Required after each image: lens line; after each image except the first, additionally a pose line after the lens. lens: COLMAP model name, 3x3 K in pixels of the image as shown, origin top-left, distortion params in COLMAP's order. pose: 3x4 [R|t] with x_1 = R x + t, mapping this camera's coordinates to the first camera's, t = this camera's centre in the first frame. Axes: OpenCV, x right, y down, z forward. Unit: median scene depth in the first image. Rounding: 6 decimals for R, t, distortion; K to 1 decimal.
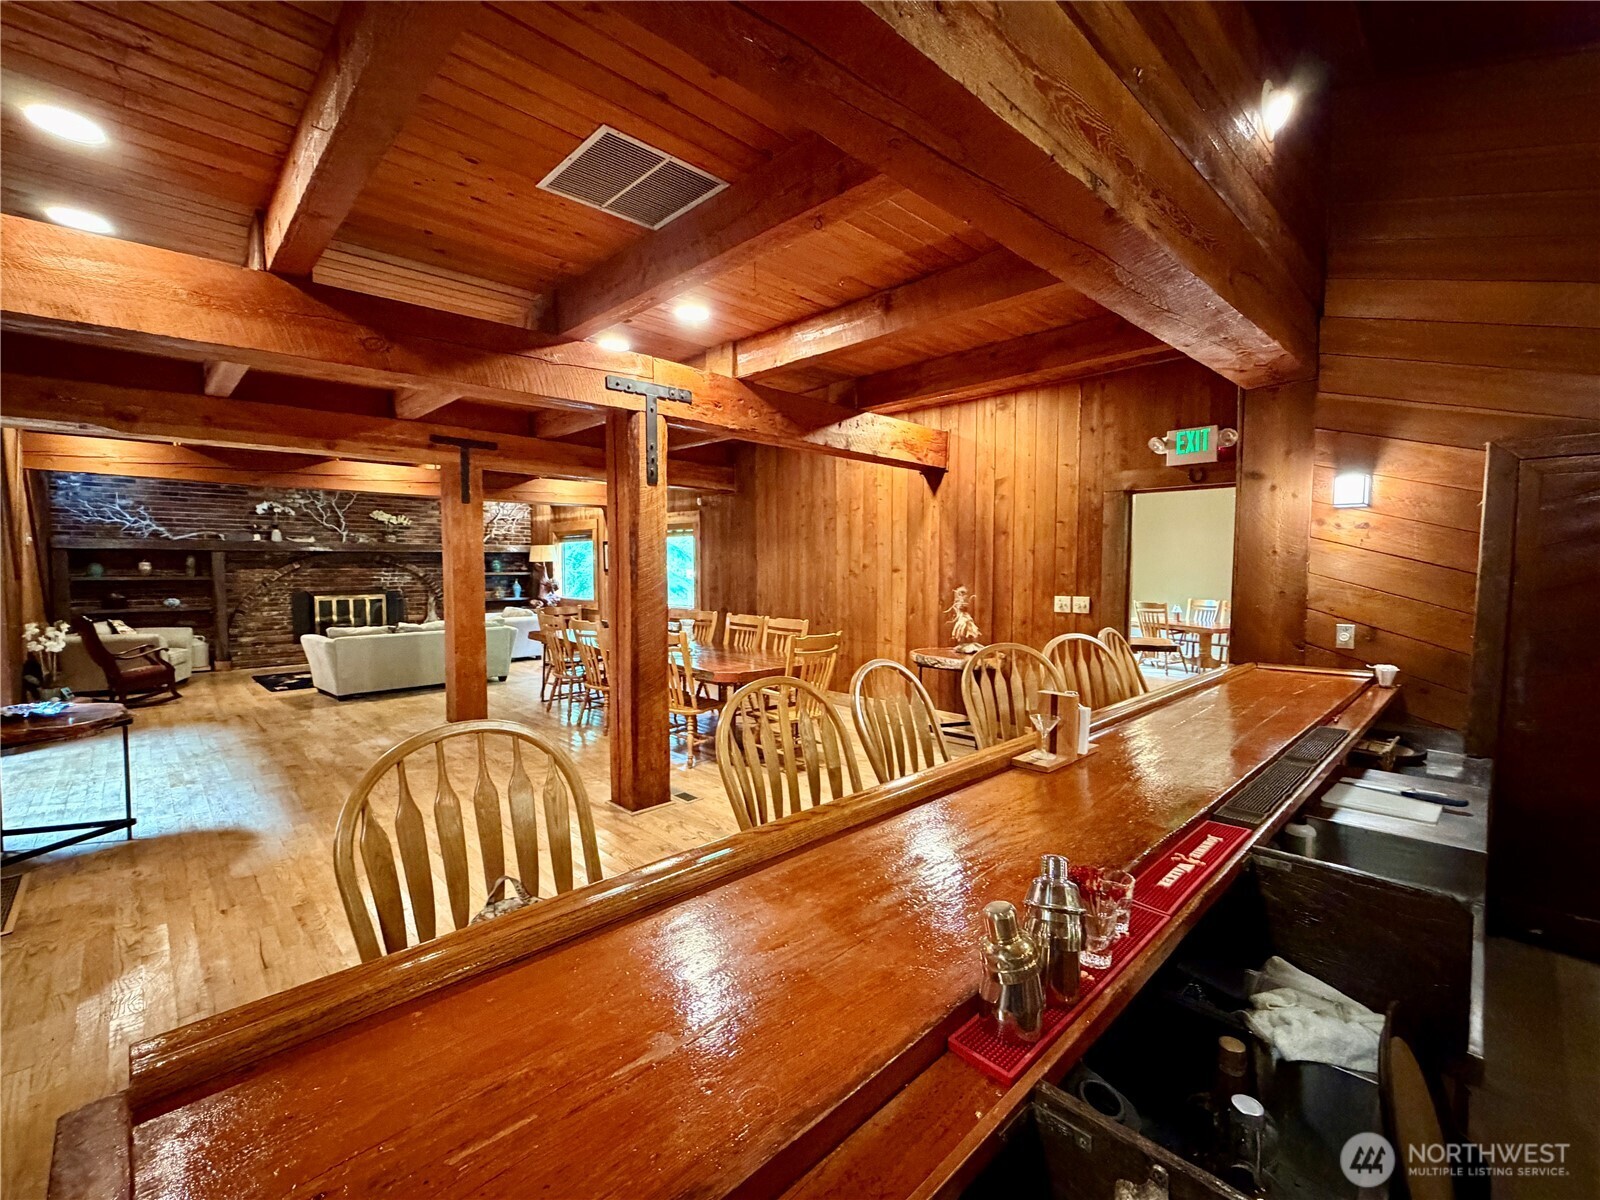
lens RADIAL K [[698.7, 0, 801.5], [0, 698.7, 606.6], [0, 0, 1]] dist [0.000469, 0.000139]
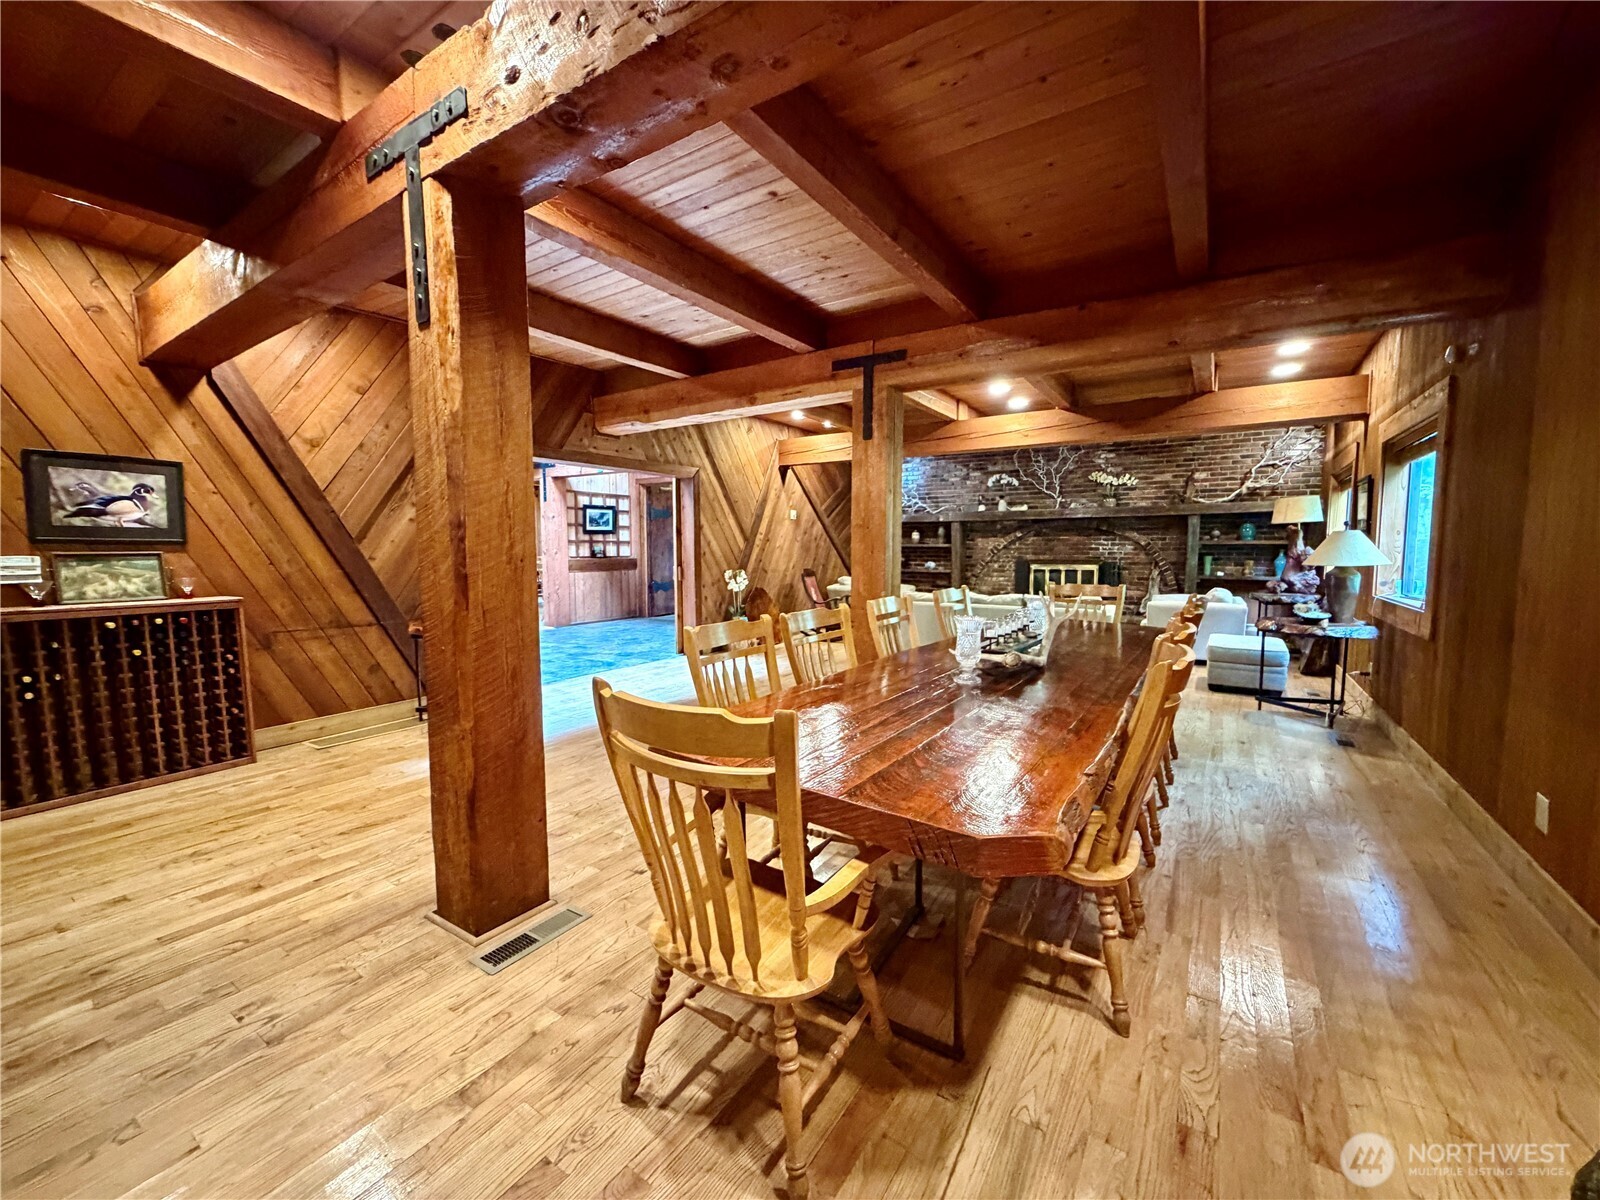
lens RADIAL K [[639.7, 0, 797.4], [0, 639.7, 599.4], [0, 0, 1]] dist [-0.003521, -0.000120]
pose [[0.213089, 0.078761, -0.973853, 0.133227], [-0.056799, 0.996058, 0.068129, -0.008332], [0.975380, 0.040796, 0.216723, 0.482005]]
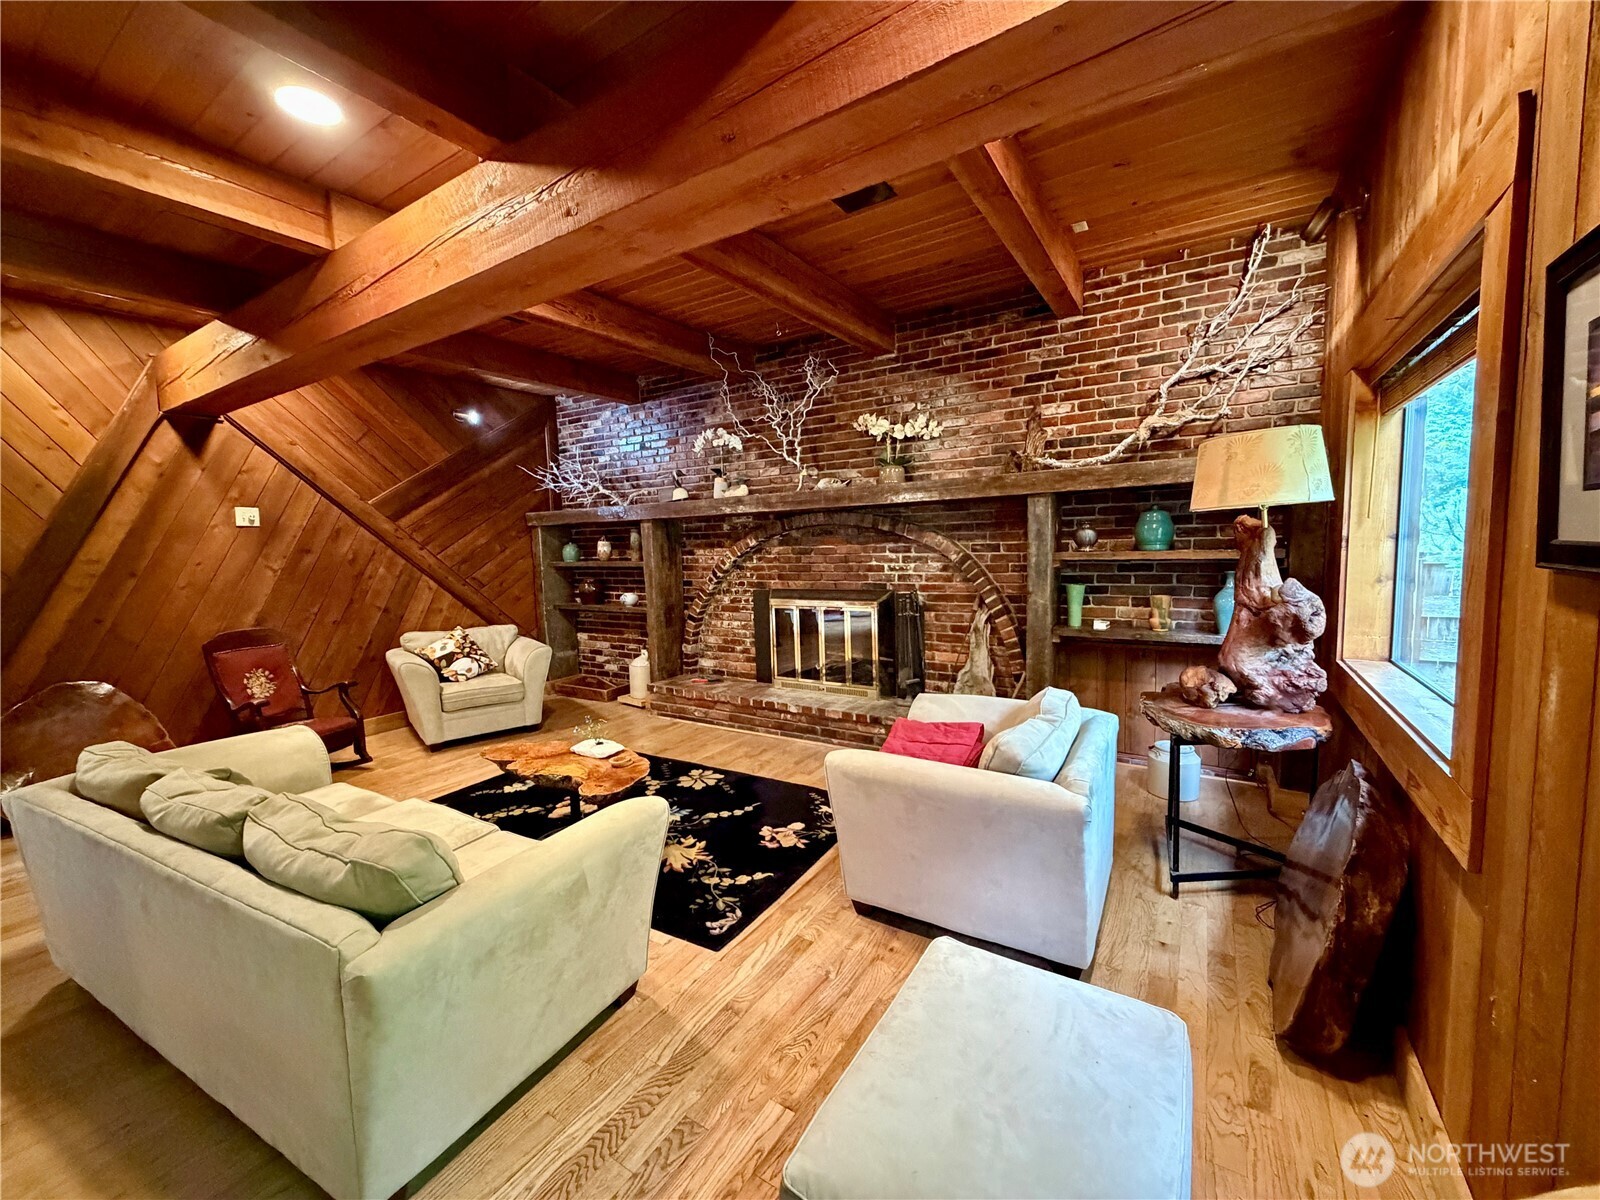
lens RADIAL K [[639.7, 0, 799.3], [0, 639.7, 599.6], [0, 0, 1]] dist [-0.003521, -0.000120]
pose [[0.230893, 0.080056, -0.969680, -0.226404], [-0.030830, 0.996711, 0.074947, -0.051808], [0.972491, 0.012591, 0.232602, 0.921736]]
